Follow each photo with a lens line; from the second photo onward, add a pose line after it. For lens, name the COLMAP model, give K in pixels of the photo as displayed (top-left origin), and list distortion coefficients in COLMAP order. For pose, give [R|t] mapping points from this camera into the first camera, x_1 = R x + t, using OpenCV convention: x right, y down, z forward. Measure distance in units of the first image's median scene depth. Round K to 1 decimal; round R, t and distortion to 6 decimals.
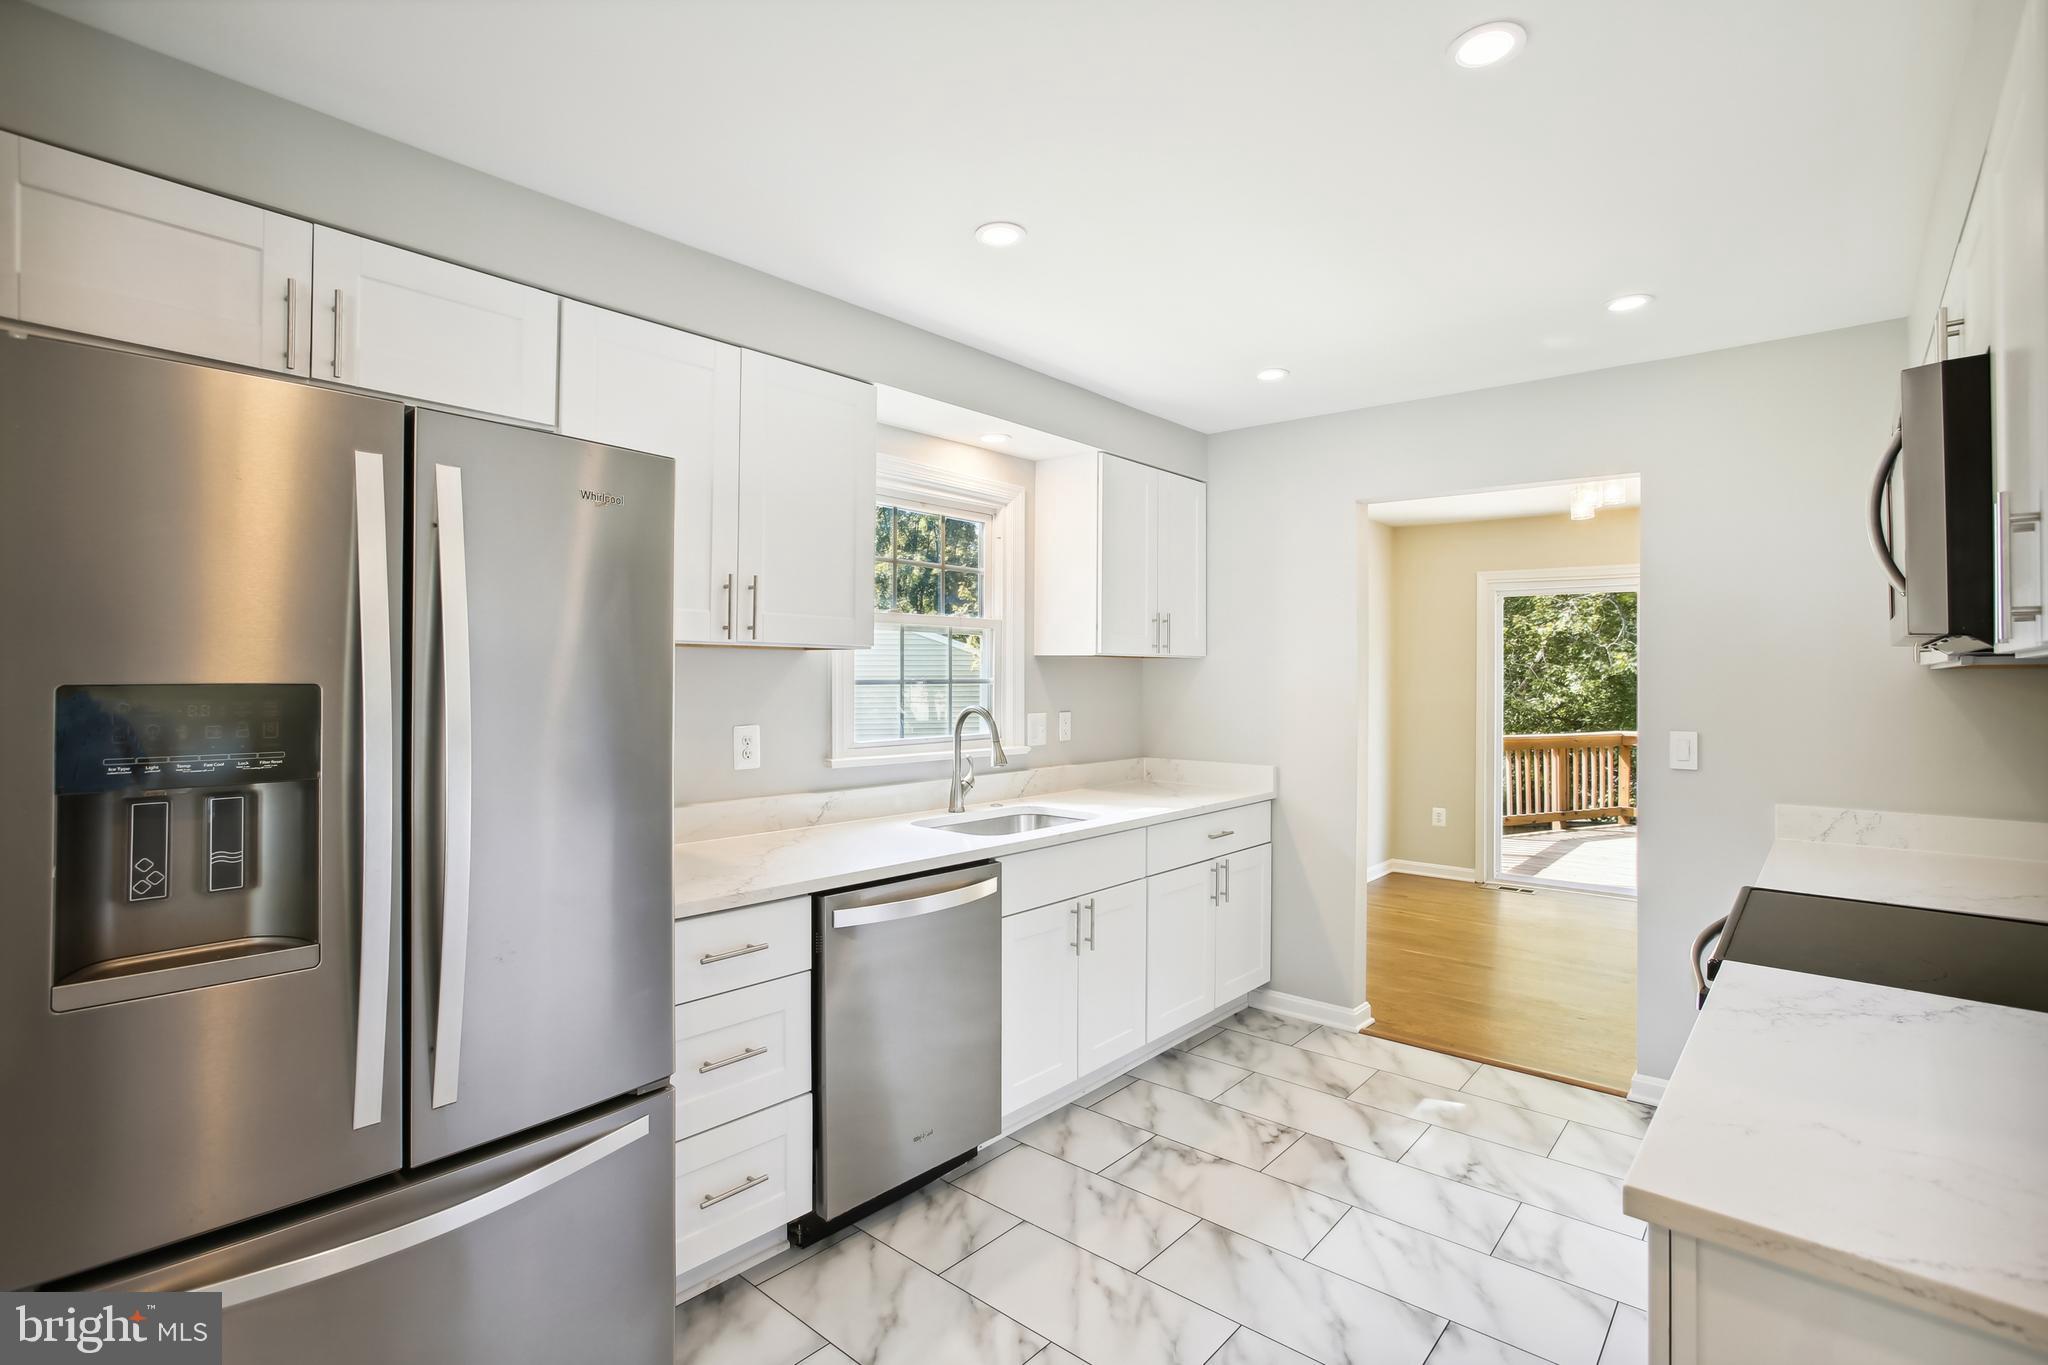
lens RADIAL K [[953.8, 0, 1004.1], [0, 953.8, 682.8], [0, 0, 1]] dist [-0.046959, 0.015220]
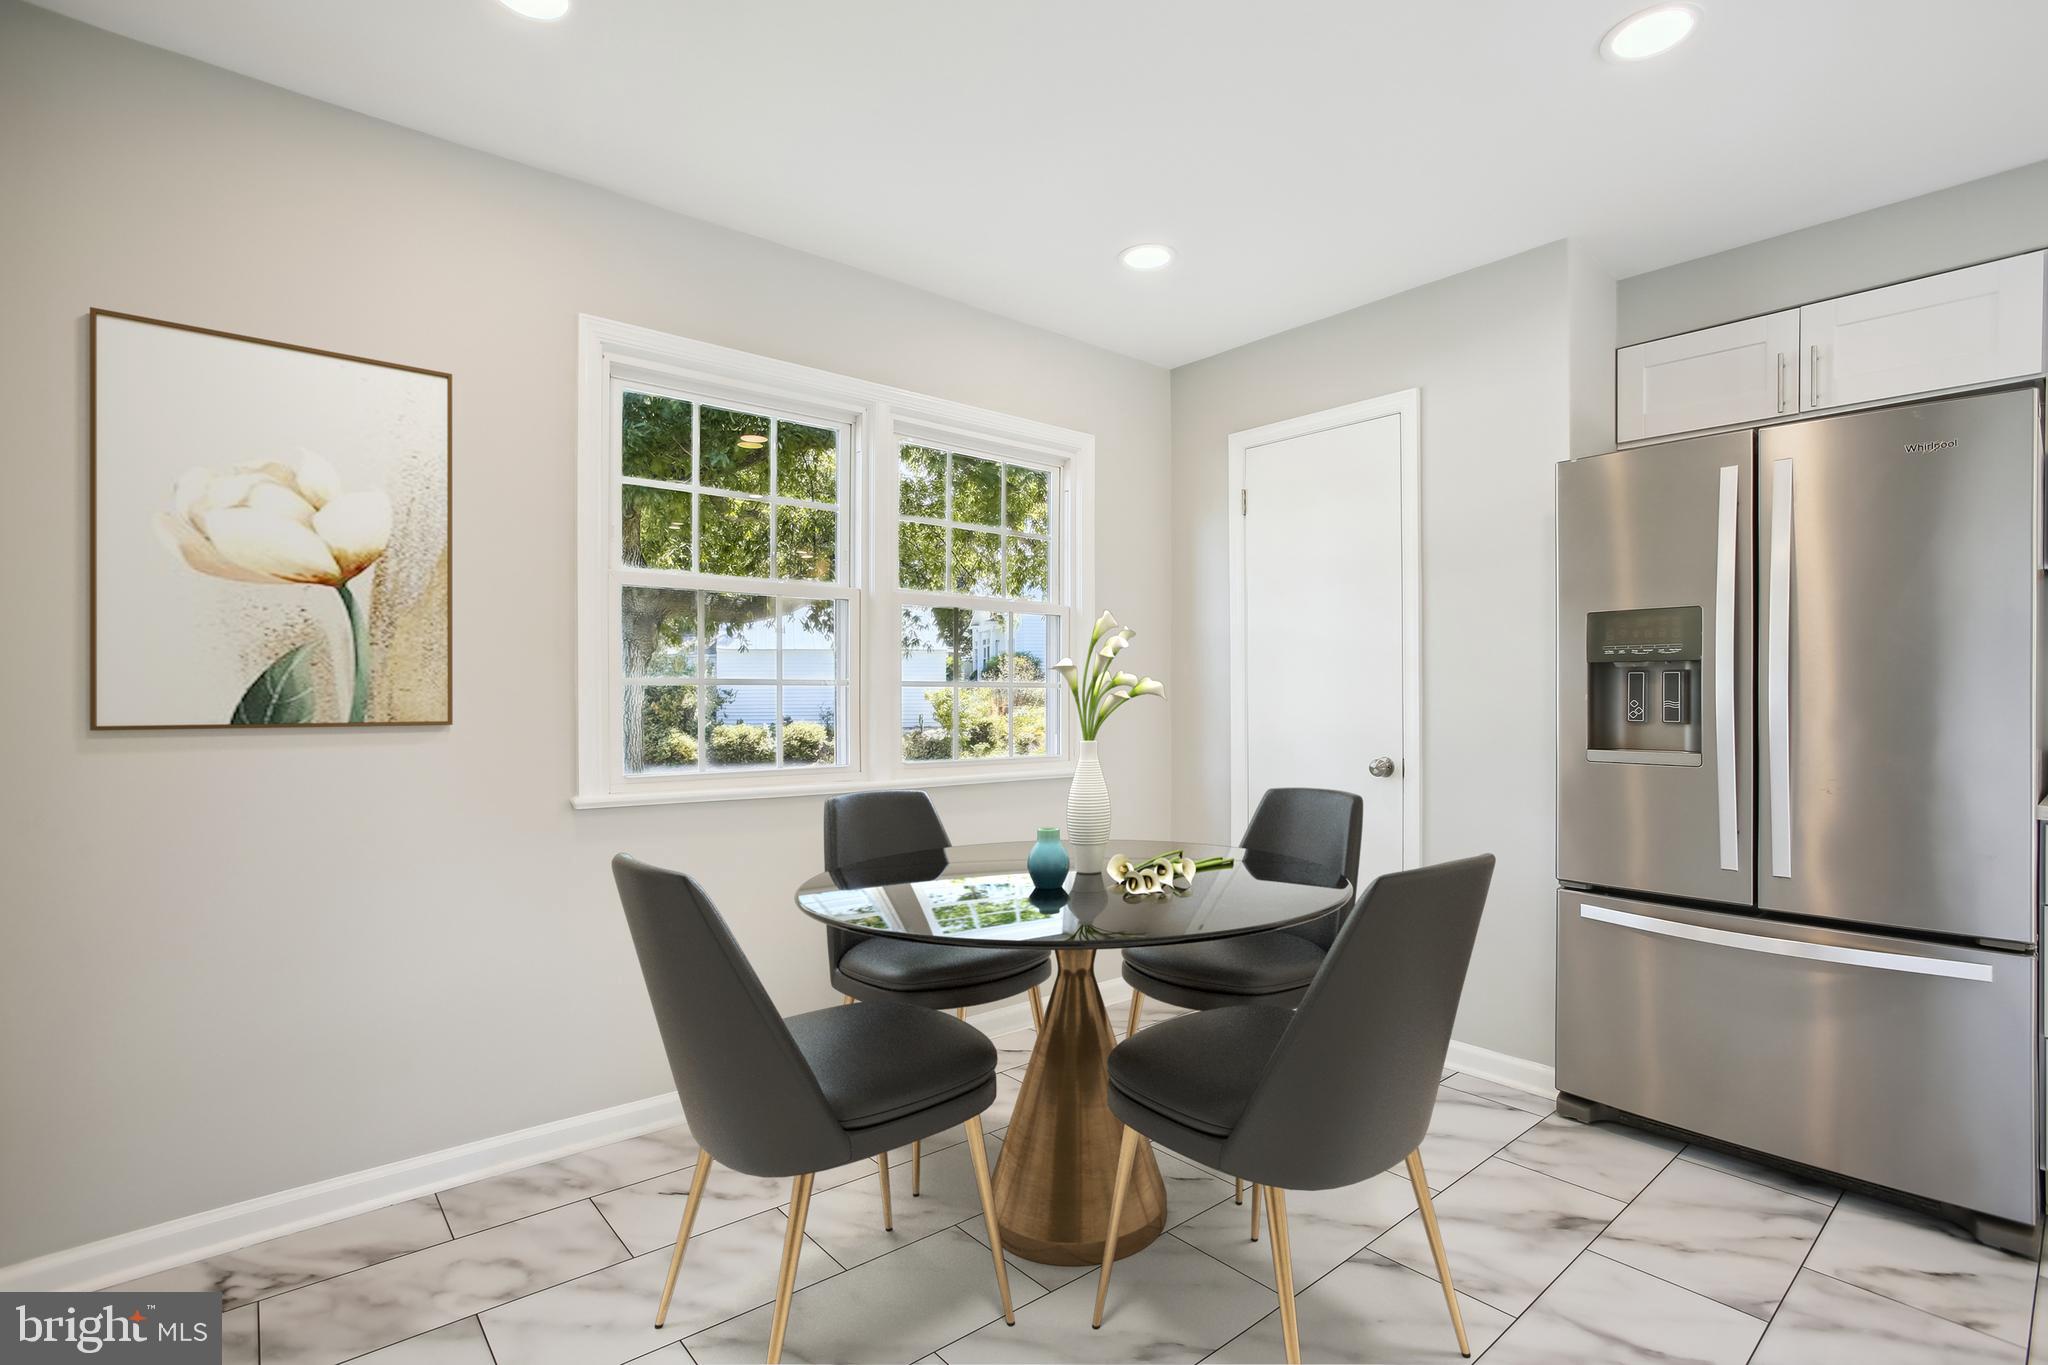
lens RADIAL K [[953.8, 0, 1002.1], [0, 953.8, 710.9], [0, 0, 1]] dist [-0.046959, 0.015220]
pose [[-0.146585, 0.013057, -0.989112, 0.546298], [-0.004584, 0.999893, 0.013879, 0.081134], [0.989187, 0.006568, -0.146510, -0.025671]]
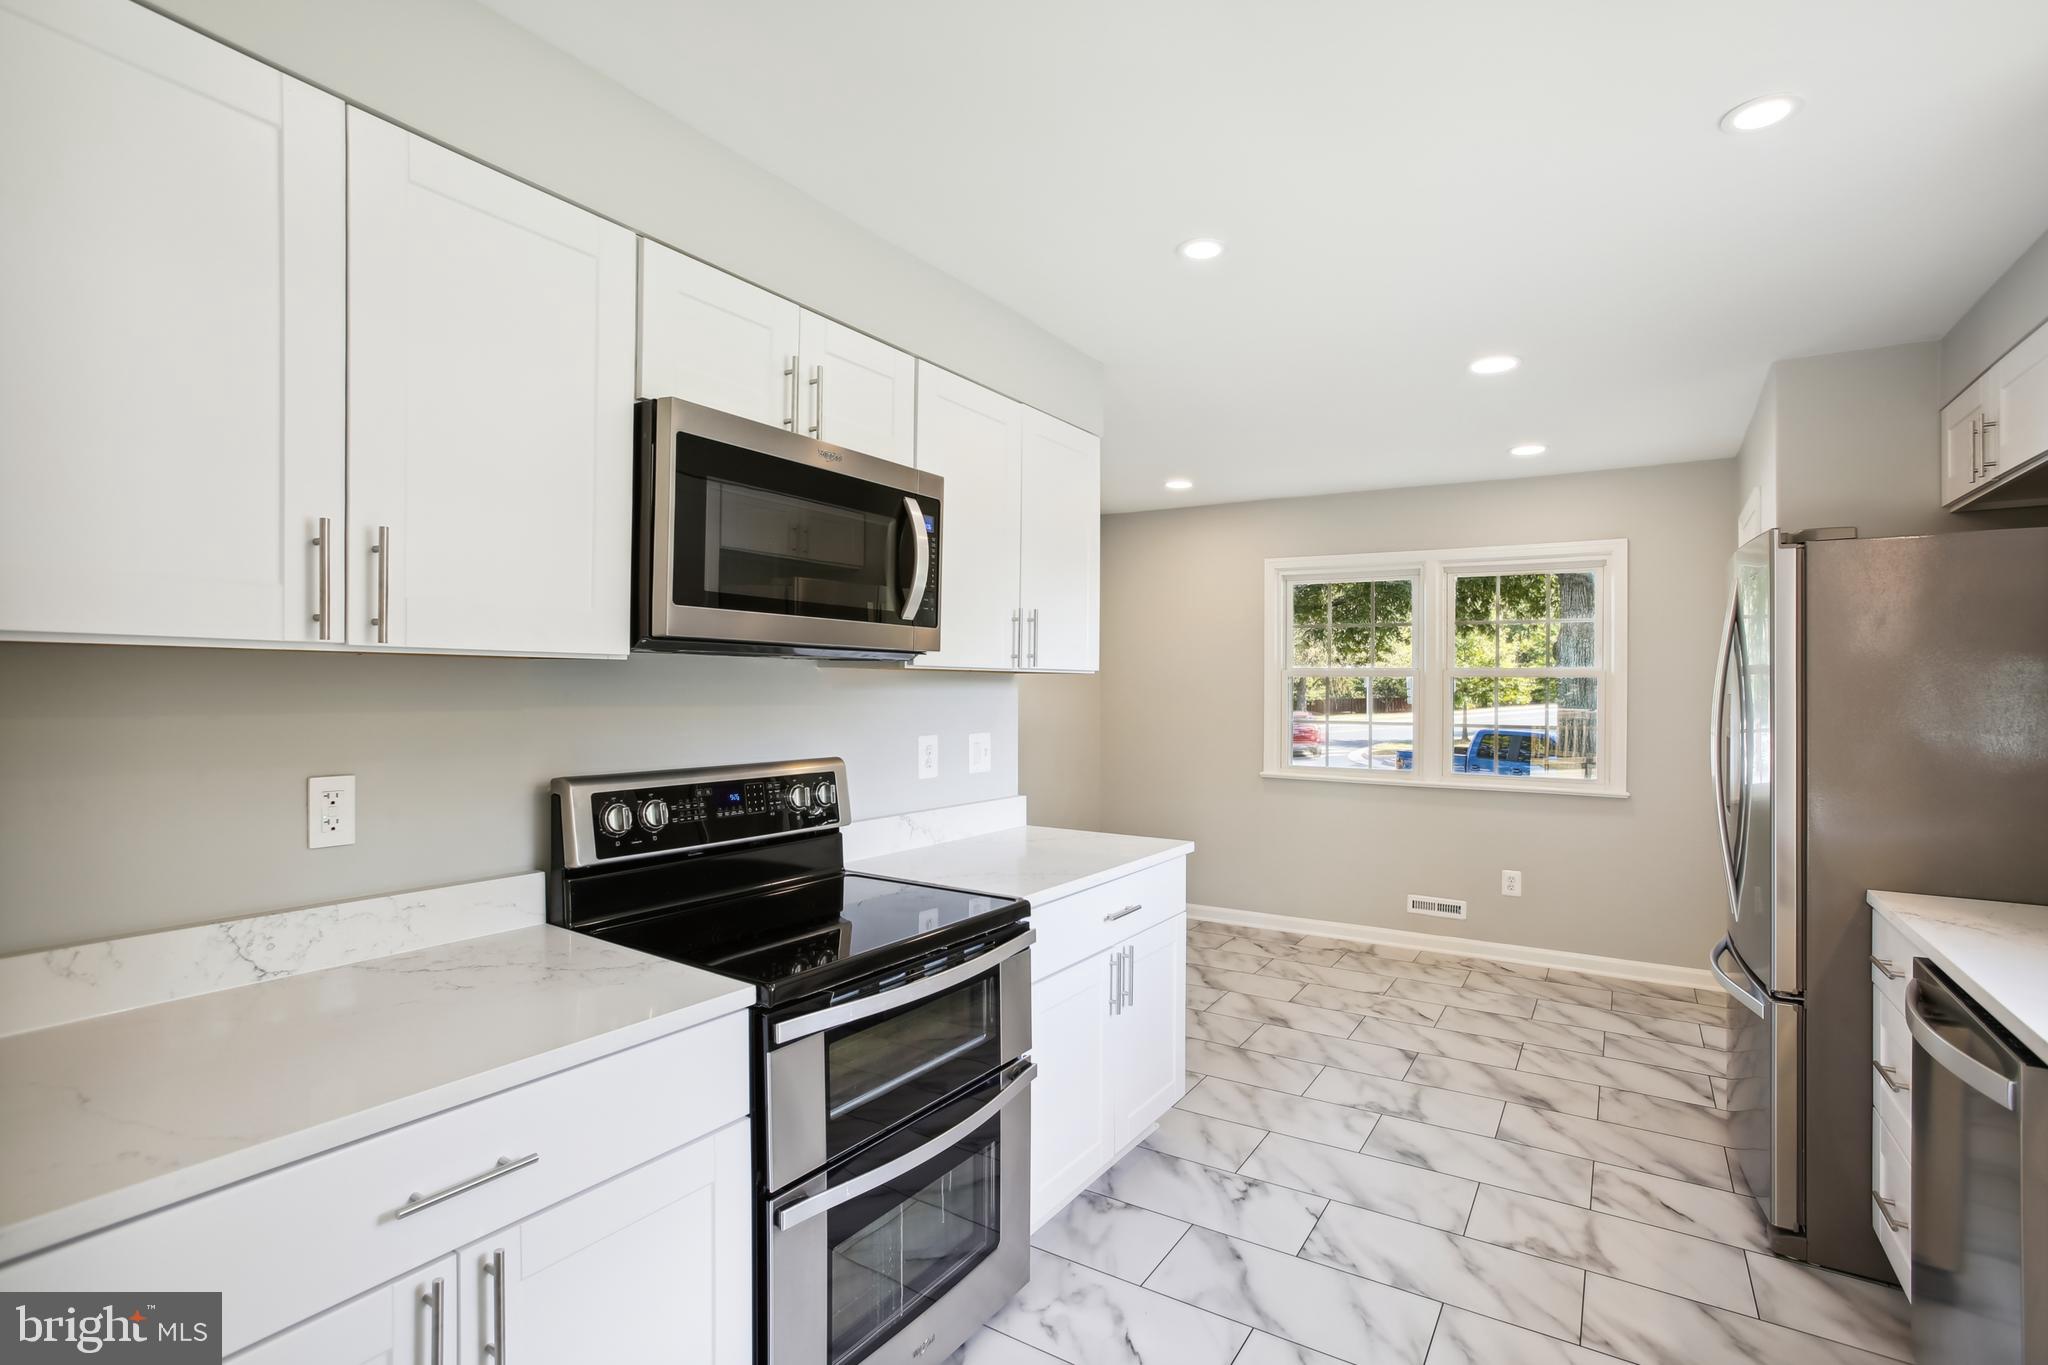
lens RADIAL K [[953.8, 0, 1020.6], [0, 953.8, 682.3], [0, 0, 1]] dist [-0.046959, 0.015220]
pose [[-0.987538, -0.007513, -0.157202, 0.561917], [-0.007554, 0.999971, -0.000336, -0.008737], [0.157200, 0.000856, -0.987566, 1.308302]]
